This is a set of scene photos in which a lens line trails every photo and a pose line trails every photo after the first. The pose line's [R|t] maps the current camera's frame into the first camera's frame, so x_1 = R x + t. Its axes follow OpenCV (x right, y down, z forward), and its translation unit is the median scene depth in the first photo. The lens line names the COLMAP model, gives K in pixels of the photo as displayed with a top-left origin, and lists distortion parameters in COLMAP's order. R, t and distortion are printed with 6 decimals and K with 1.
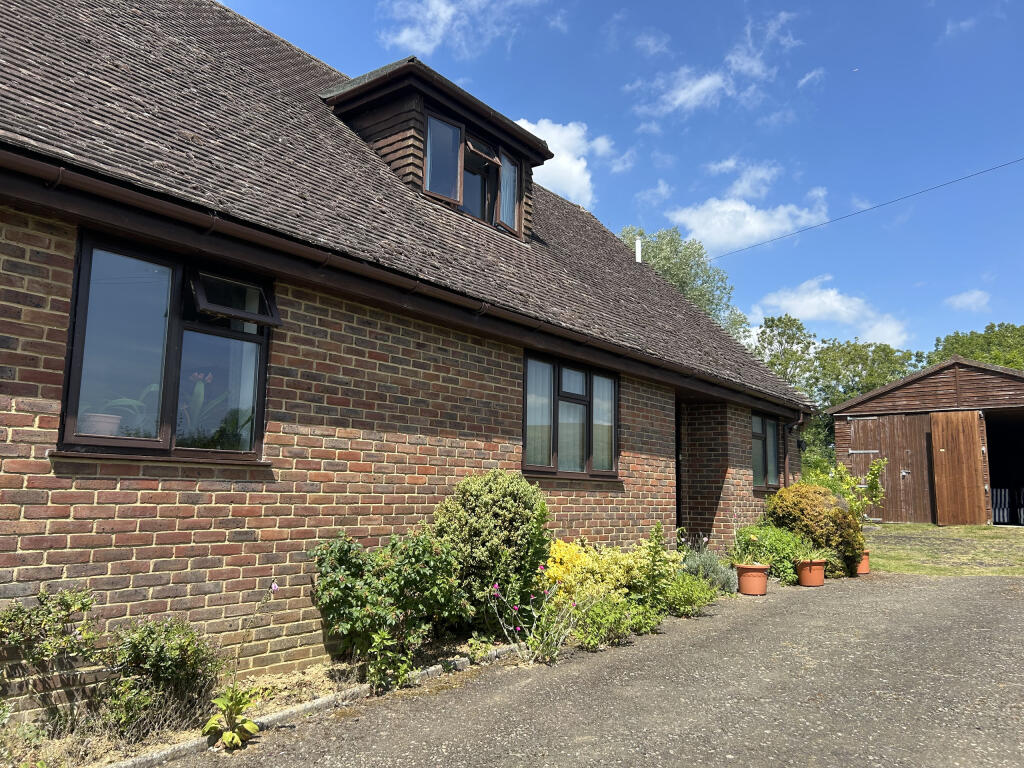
lens RADIAL K [[777.8, 0, 501.2], [0, 777.8, 385.6], [0, 0, 1]] dist [0.062731, -0.065288]
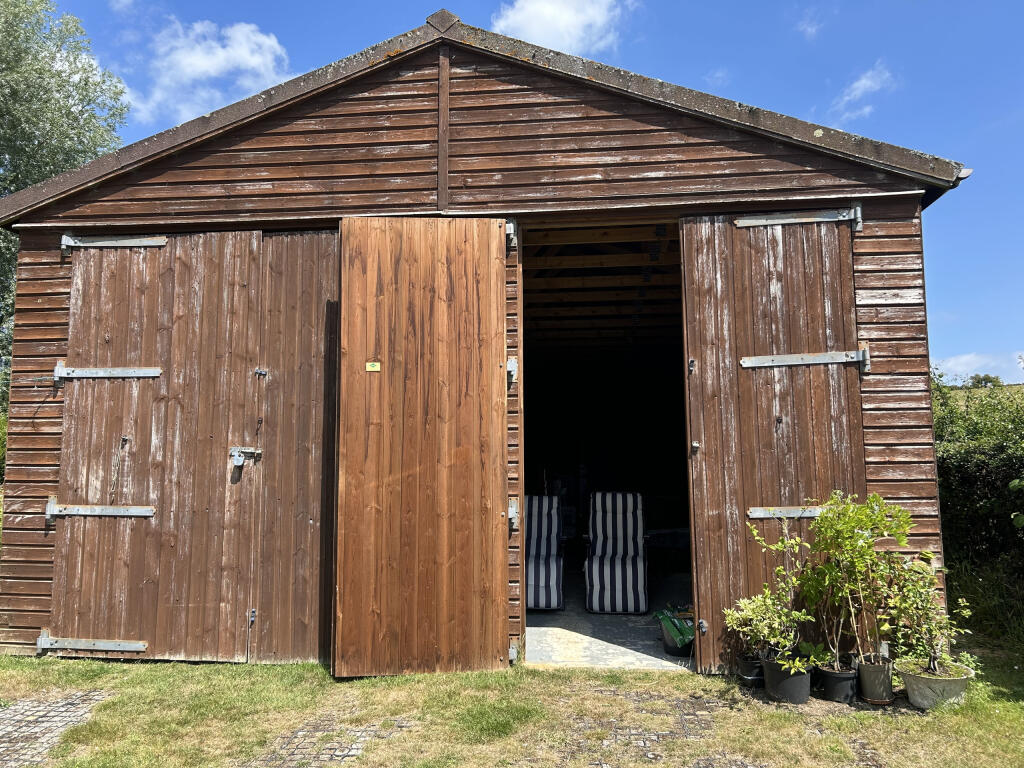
lens RADIAL K [[777.8, 0, 501.2], [0, 777.8, 385.6], [0, 0, 1]] dist [0.062731, -0.065288]
pose [[0.850975, 0.035054, 0.524036, 0.796560], [-0.057815, 0.997959, 0.027128, 0.135252], [-0.522015, -0.053382, 0.851264, 1.316049]]
